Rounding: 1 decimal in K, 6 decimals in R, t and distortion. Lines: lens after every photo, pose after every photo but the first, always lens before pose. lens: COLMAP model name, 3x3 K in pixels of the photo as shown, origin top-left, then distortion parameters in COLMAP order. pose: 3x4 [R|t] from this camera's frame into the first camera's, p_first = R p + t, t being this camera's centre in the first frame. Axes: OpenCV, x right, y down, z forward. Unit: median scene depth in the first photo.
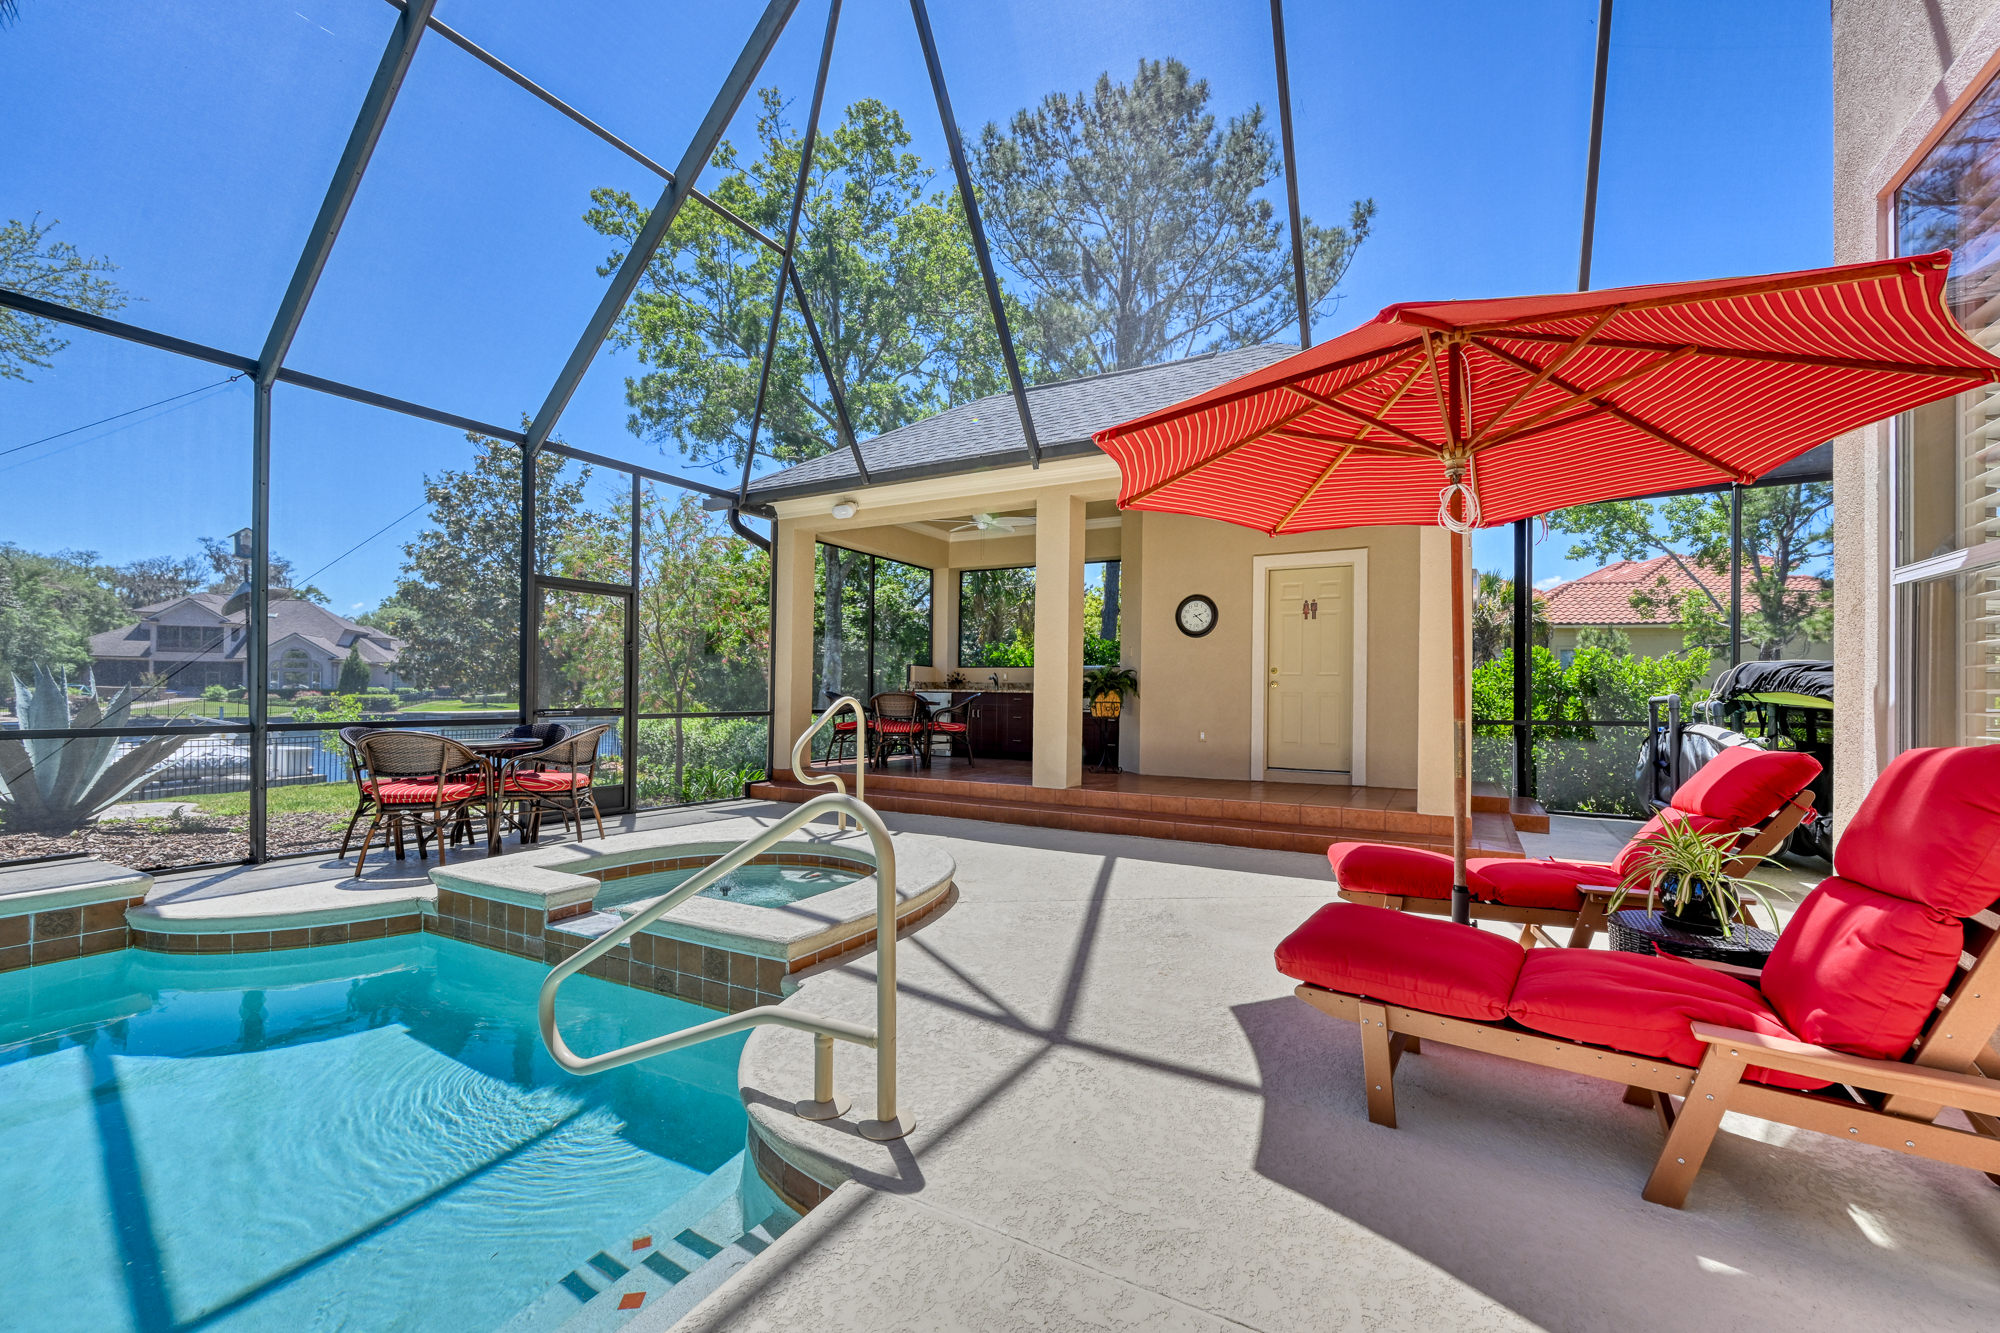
lens RADIAL K [[800.2, 0, 1008.6], [0, 800.2, 694.9], [0, 0, 1]] dist [-0.004230, 0.000857]
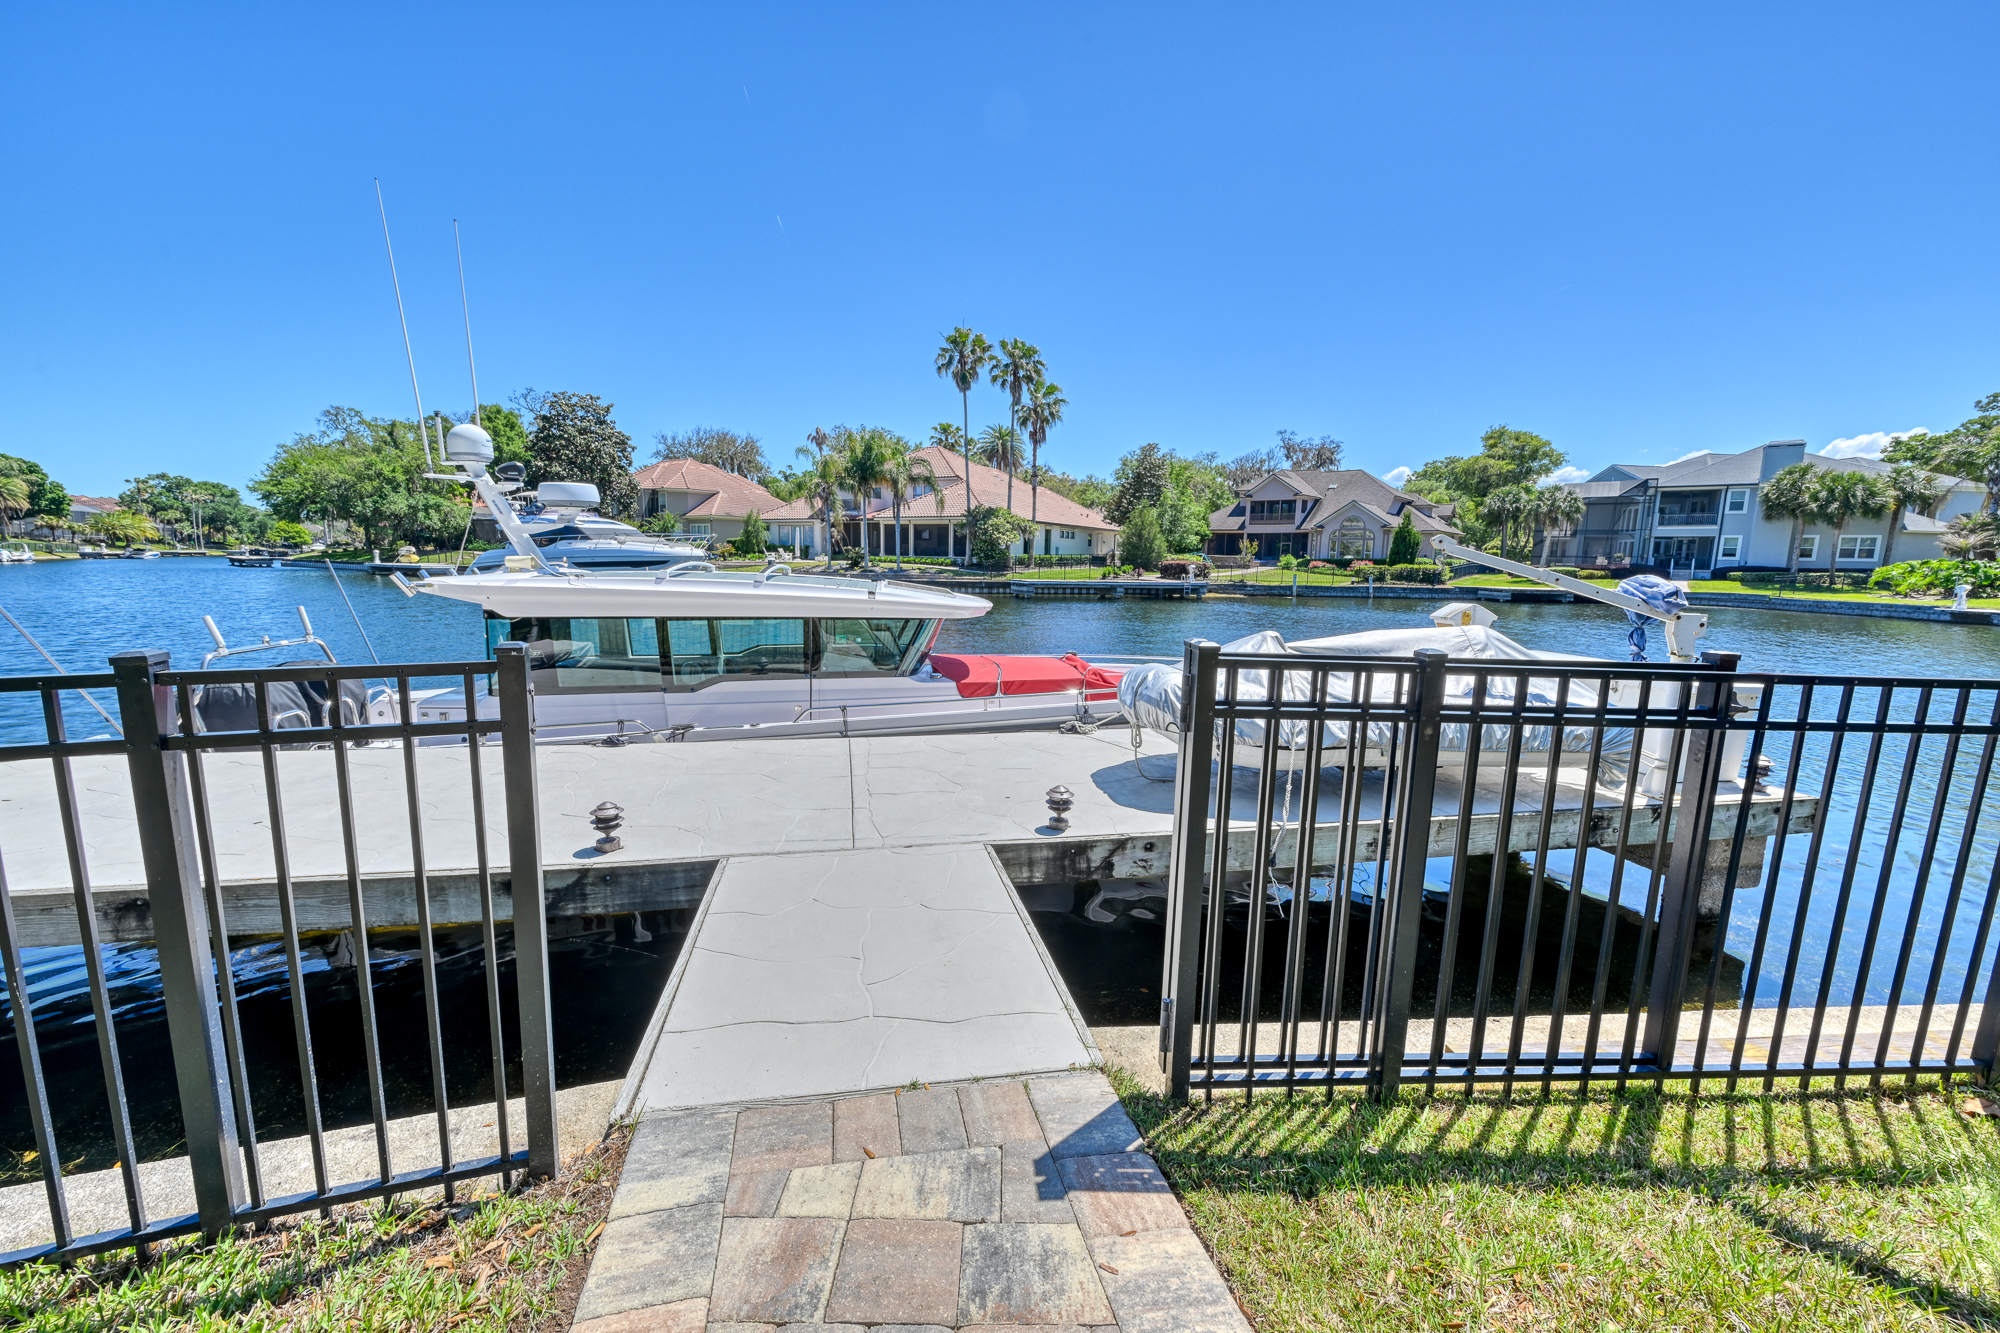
lens RADIAL K [[800.2, 0, 983.5], [0, 800.2, 679.1], [0, 0, 1]] dist [-0.004230, 0.000857]
pose [[0.429416, 0.137724, -0.892543, -0.187816], [-0.013646, 0.989180, 0.146070, 0.001548], [0.903004, -0.050545, 0.426650, 0.164967]]
